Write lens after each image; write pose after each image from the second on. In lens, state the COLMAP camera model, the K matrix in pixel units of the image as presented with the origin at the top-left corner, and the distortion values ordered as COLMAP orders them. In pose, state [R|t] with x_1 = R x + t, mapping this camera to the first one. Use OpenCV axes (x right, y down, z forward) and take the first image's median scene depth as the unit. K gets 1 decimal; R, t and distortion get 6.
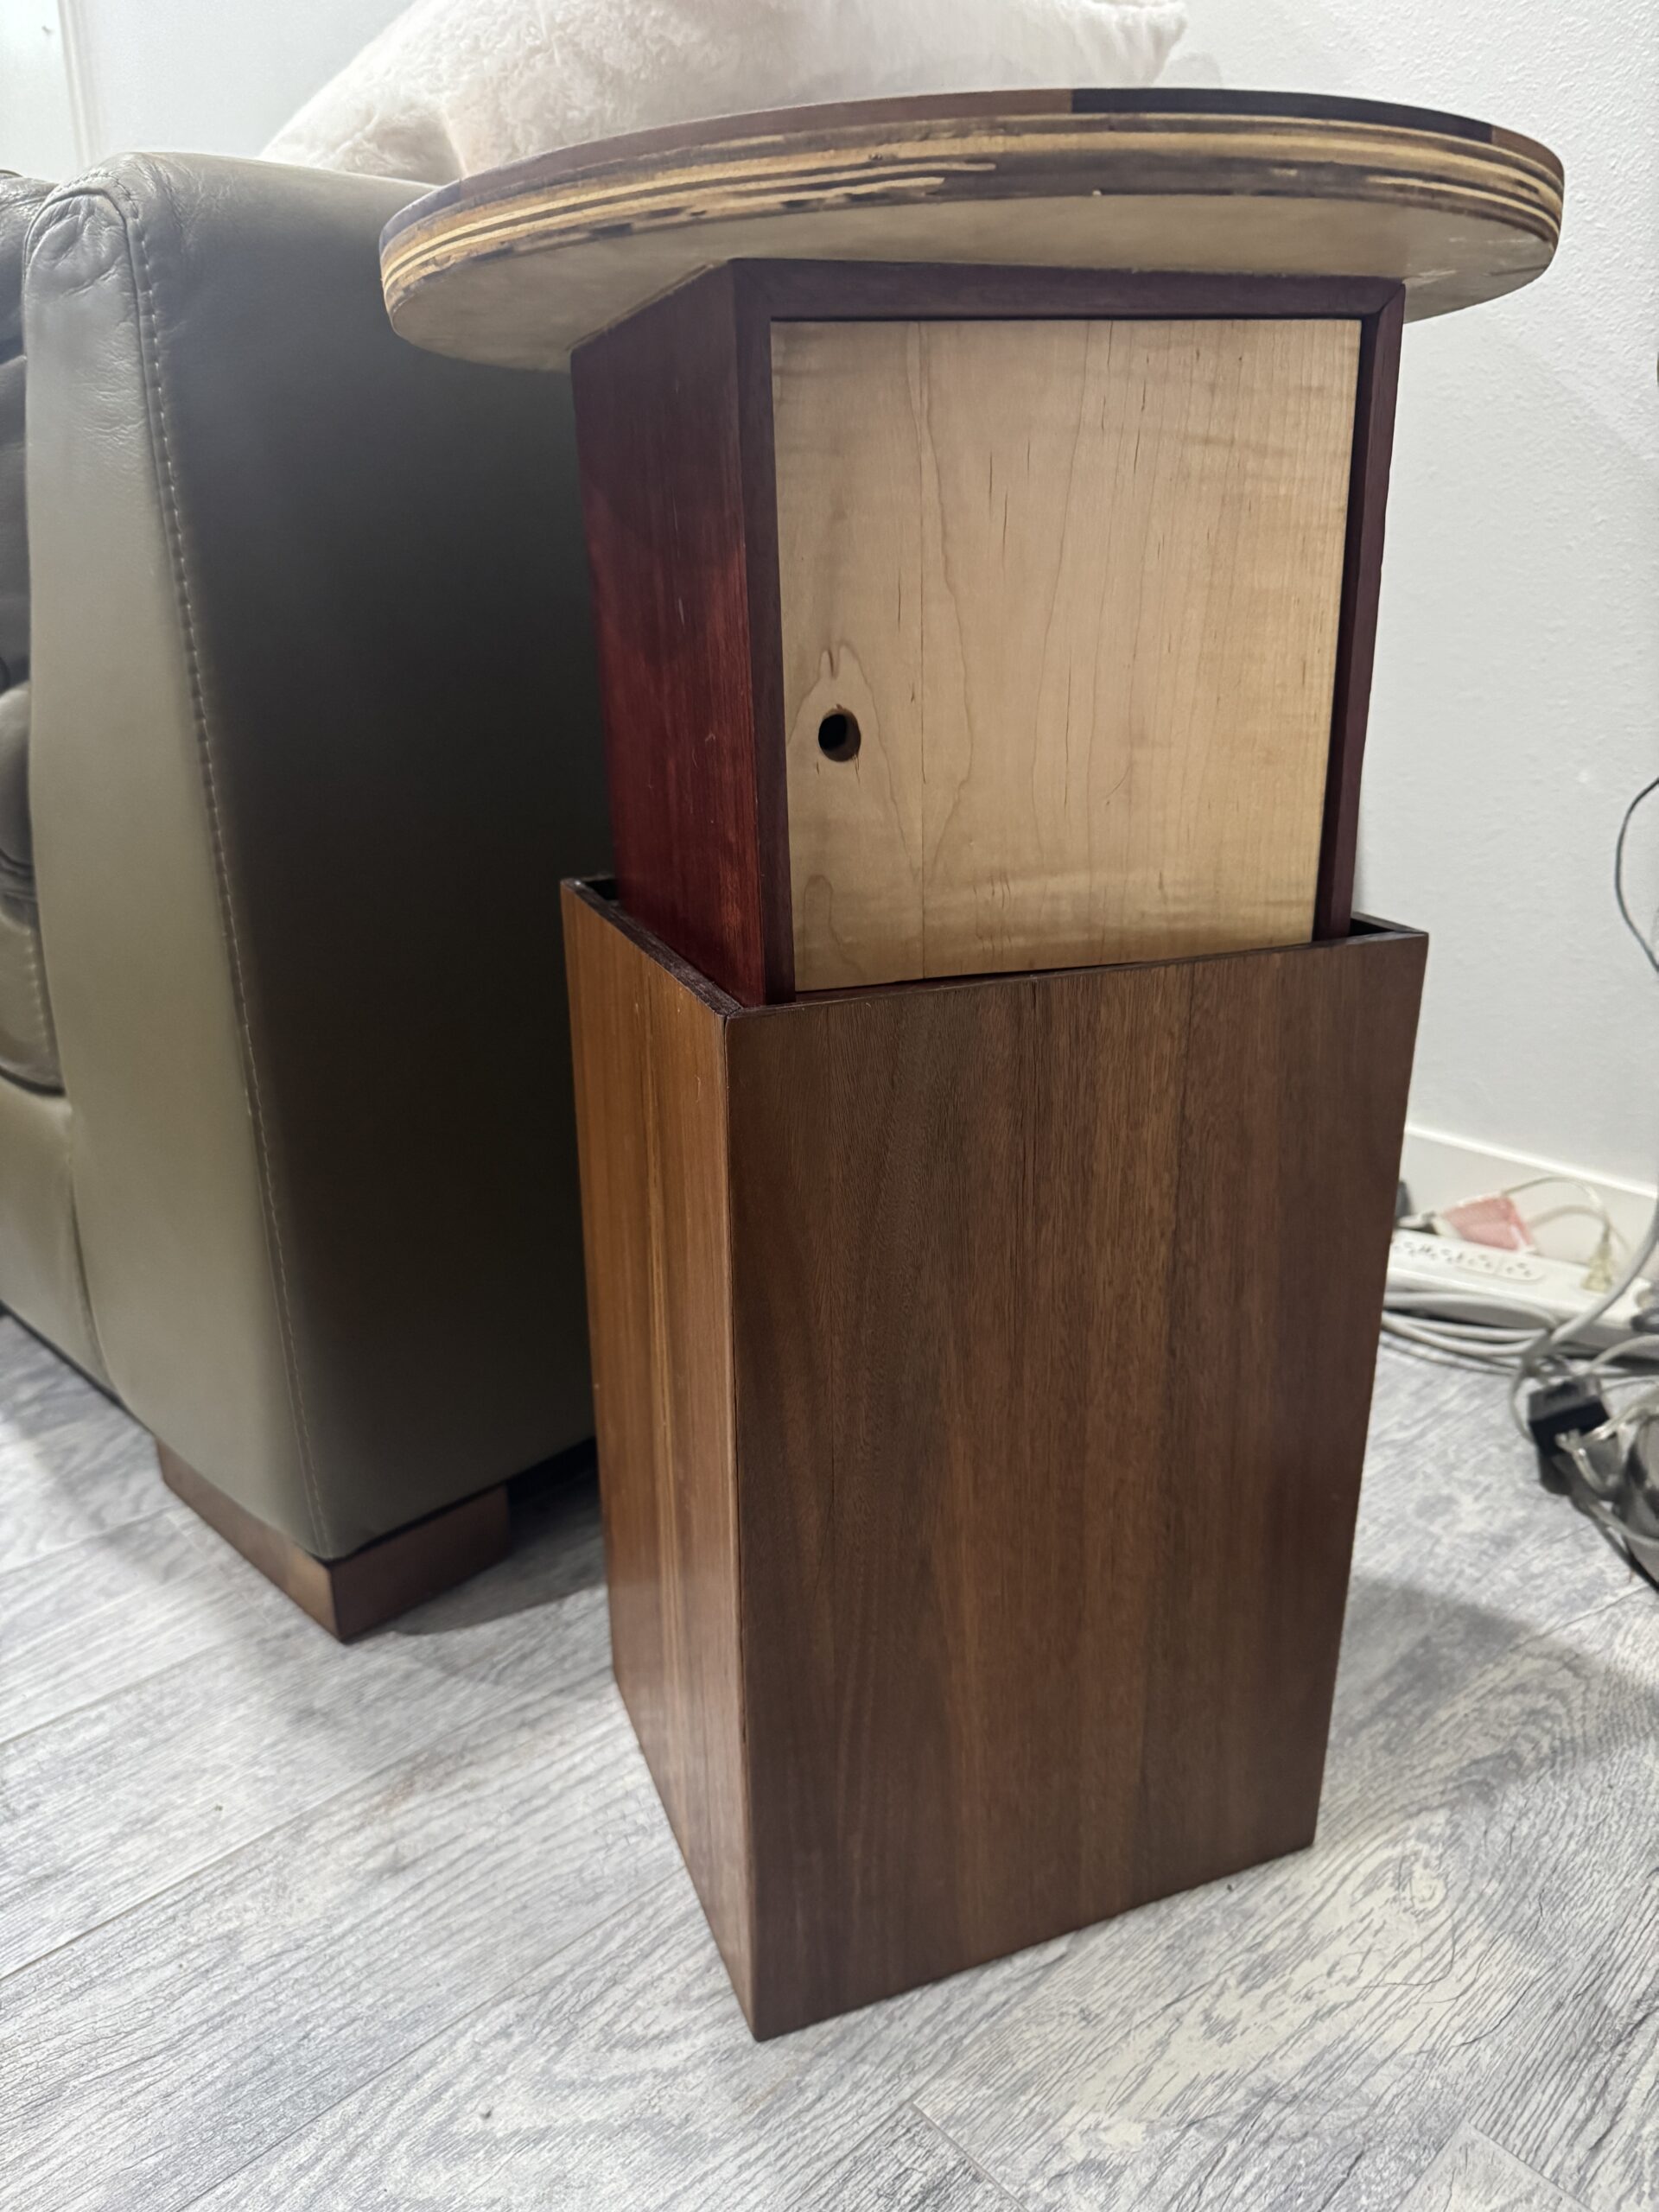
lens RADIAL K [[1585.4, 0, 837.6], [0, 1585.4, 1136.2], [0, 0, 1]] dist [0.003207, -0.023408]
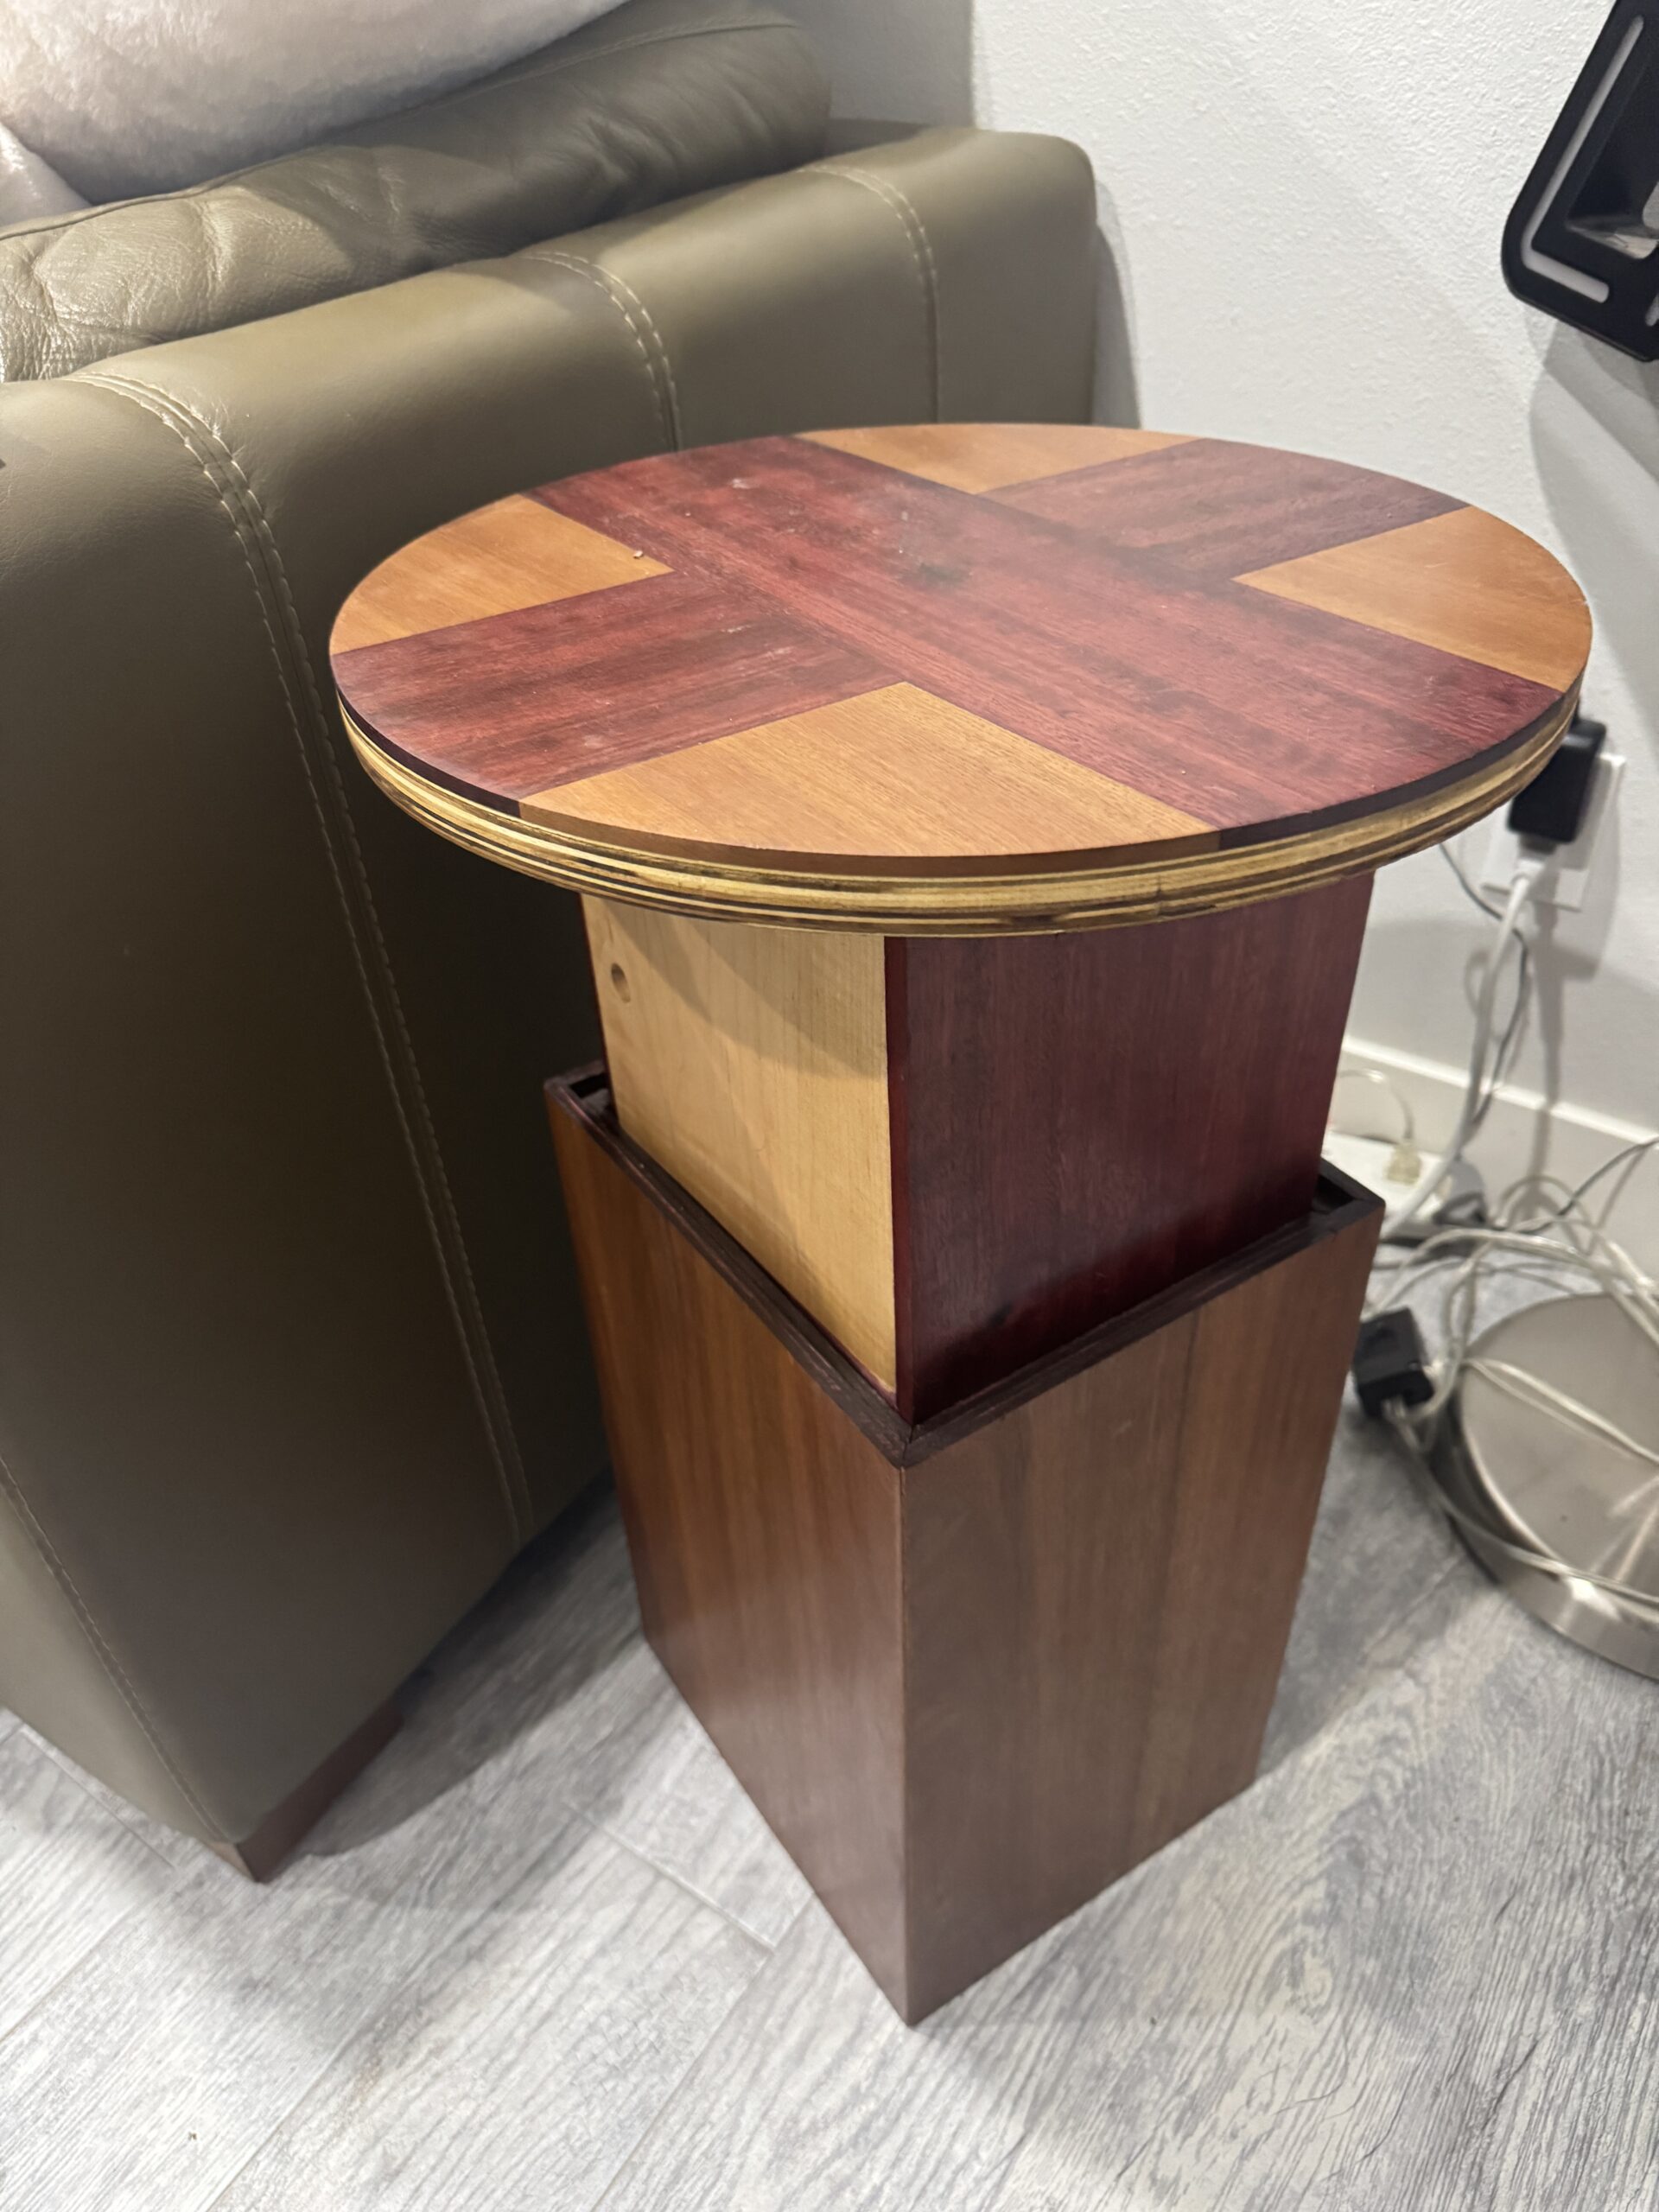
lens RADIAL K [[1585.4, 0, 844.7], [0, 1585.4, 1123.4], [0, 0, 1]] dist [0.003207, -0.023408]
pose [[0.977956, -0.150289, 0.144964, -0.031362], [0.097478, 0.942539, 0.319559, -0.480793], [-0.184661, -0.298384, 0.936412, 0.172360]]
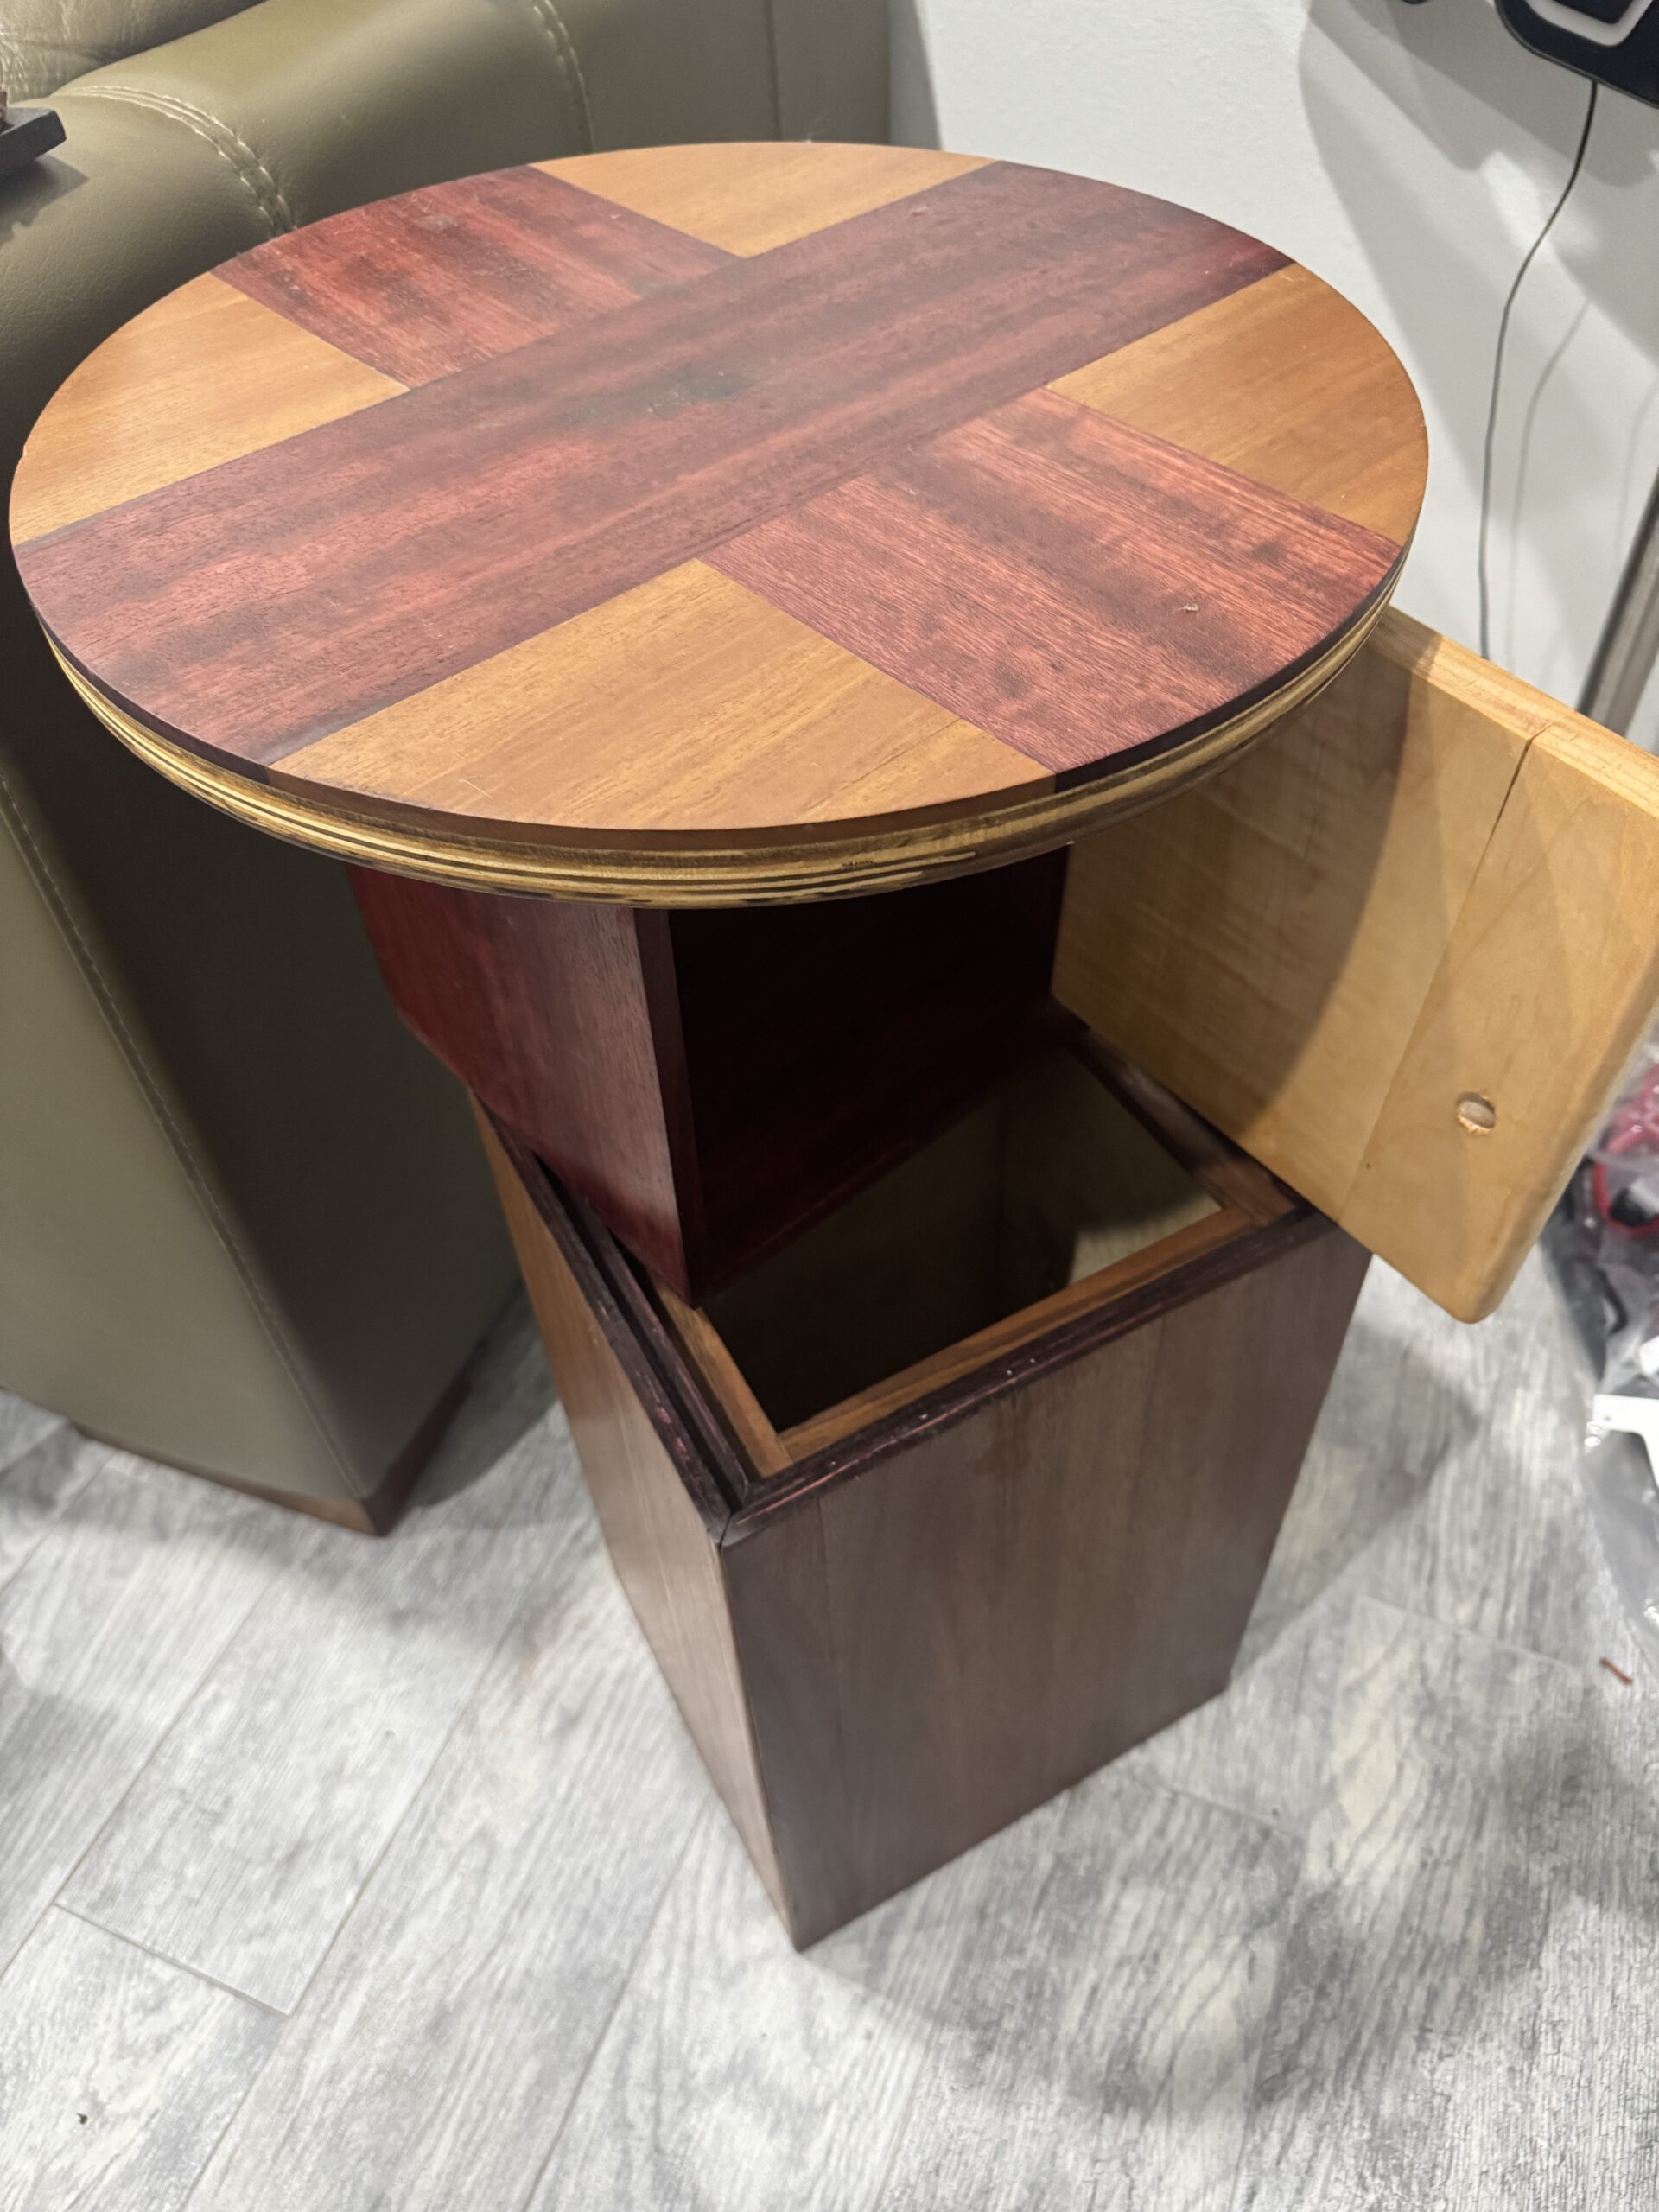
lens RADIAL K [[1585.4, 0, 850.8], [0, 1585.4, 1115.8], [0, 0, 1]] dist [0.003207, -0.023408]
pose [[0.908077, -0.321533, 0.268353, -0.253497], [0.168079, 0.866689, 0.469681, -0.474884], [-0.383597, -0.381402, 0.841062, 0.058179]]
